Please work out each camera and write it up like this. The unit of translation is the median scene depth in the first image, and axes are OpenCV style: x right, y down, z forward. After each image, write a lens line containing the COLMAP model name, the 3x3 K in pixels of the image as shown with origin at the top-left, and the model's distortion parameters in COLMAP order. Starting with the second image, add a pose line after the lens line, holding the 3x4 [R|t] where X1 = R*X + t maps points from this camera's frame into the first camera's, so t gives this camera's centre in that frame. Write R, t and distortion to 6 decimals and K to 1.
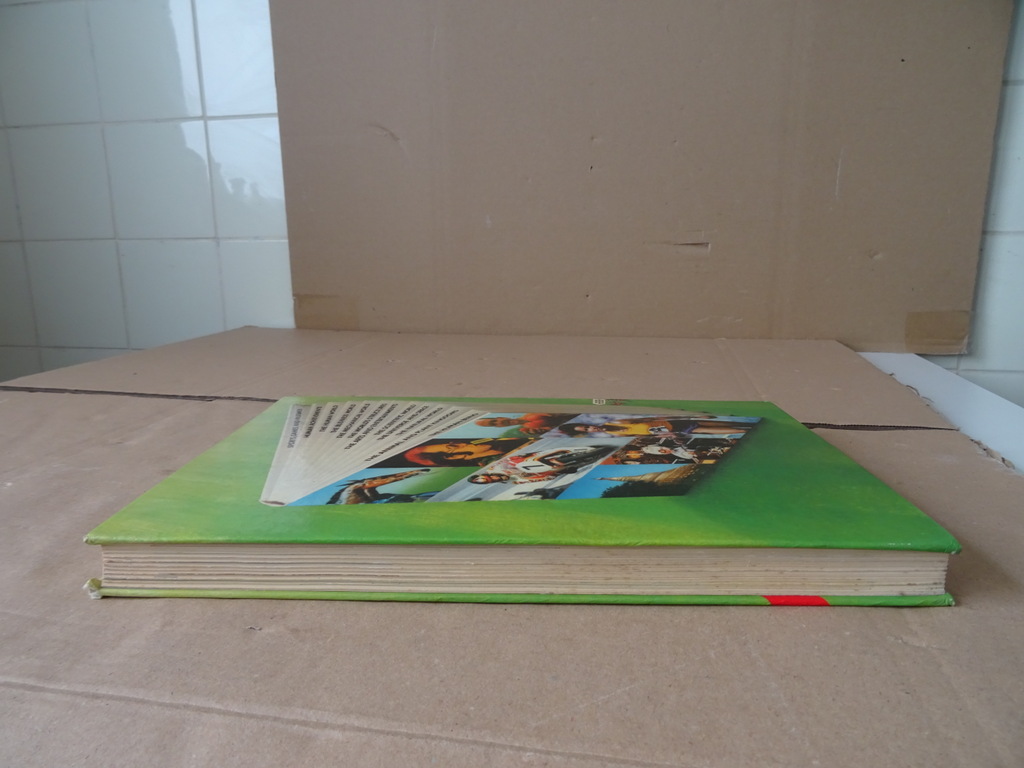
lens RADIAL K [[751.6, 0, 519.0], [0, 751.6, 378.0], [0, 0, 1]] dist [0.012913, -0.028065]
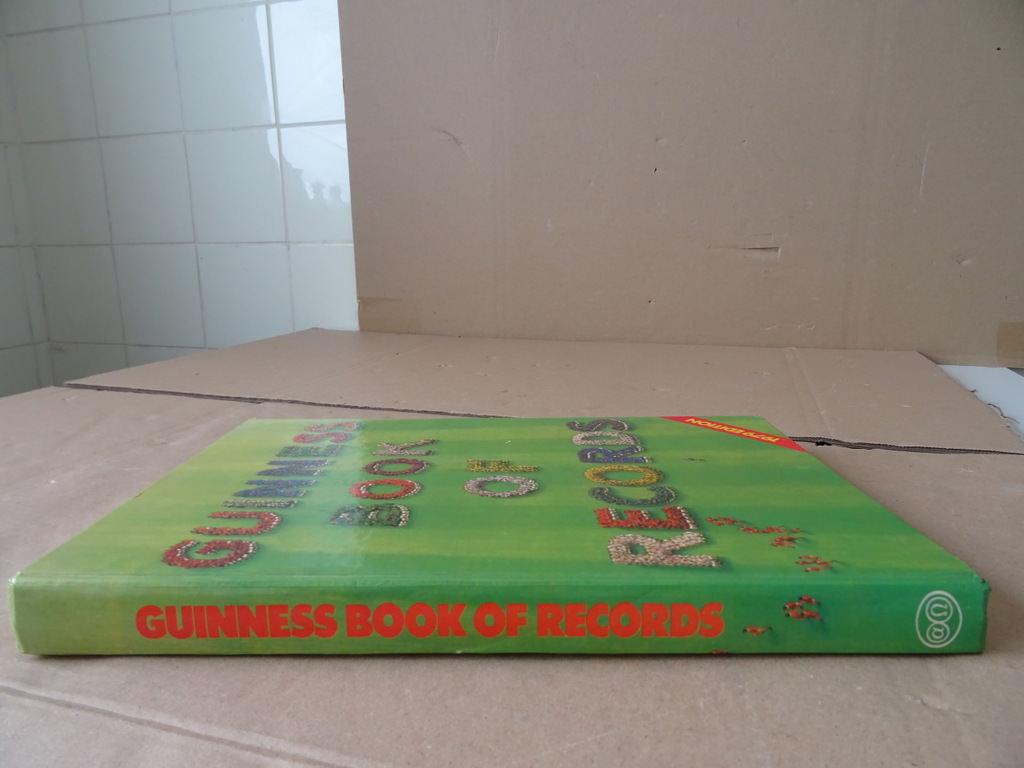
lens RADIAL K [[751.6, 0, 519.0], [0, 751.6, 378.0], [0, 0, 1]] dist [0.012913, -0.028065]
pose [[0.993452, 0.020148, -0.112460, 0.127288], [-0.020318, 0.999793, -0.000367, -0.025114], [0.112429, 0.002650, 0.993656, 0.057427]]
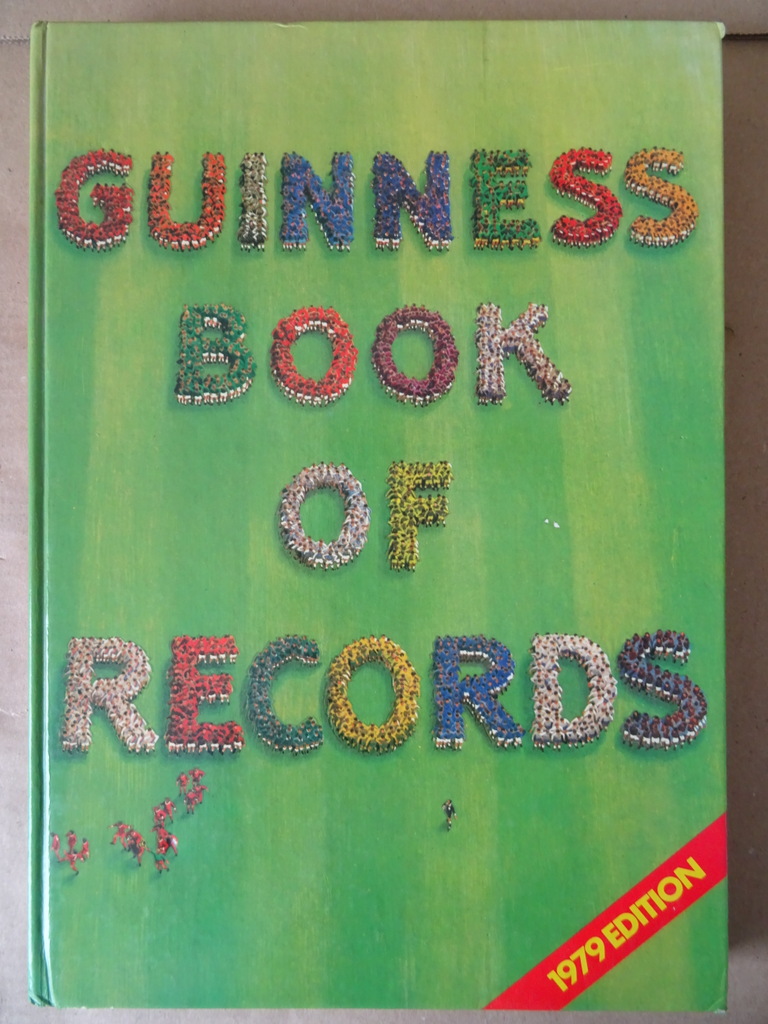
lens RADIAL K [[751.6, 0, 384.0], [0, 751.6, 512.0], [0, 0, 1]] dist [0.012913, -0.028065]
pose [[-0.120850, 0.992596, 0.012196, -0.134094], [-0.163804, -0.032058, 0.985972, -1.004799], [0.979063, 0.117157, 0.166466, 1.649198]]
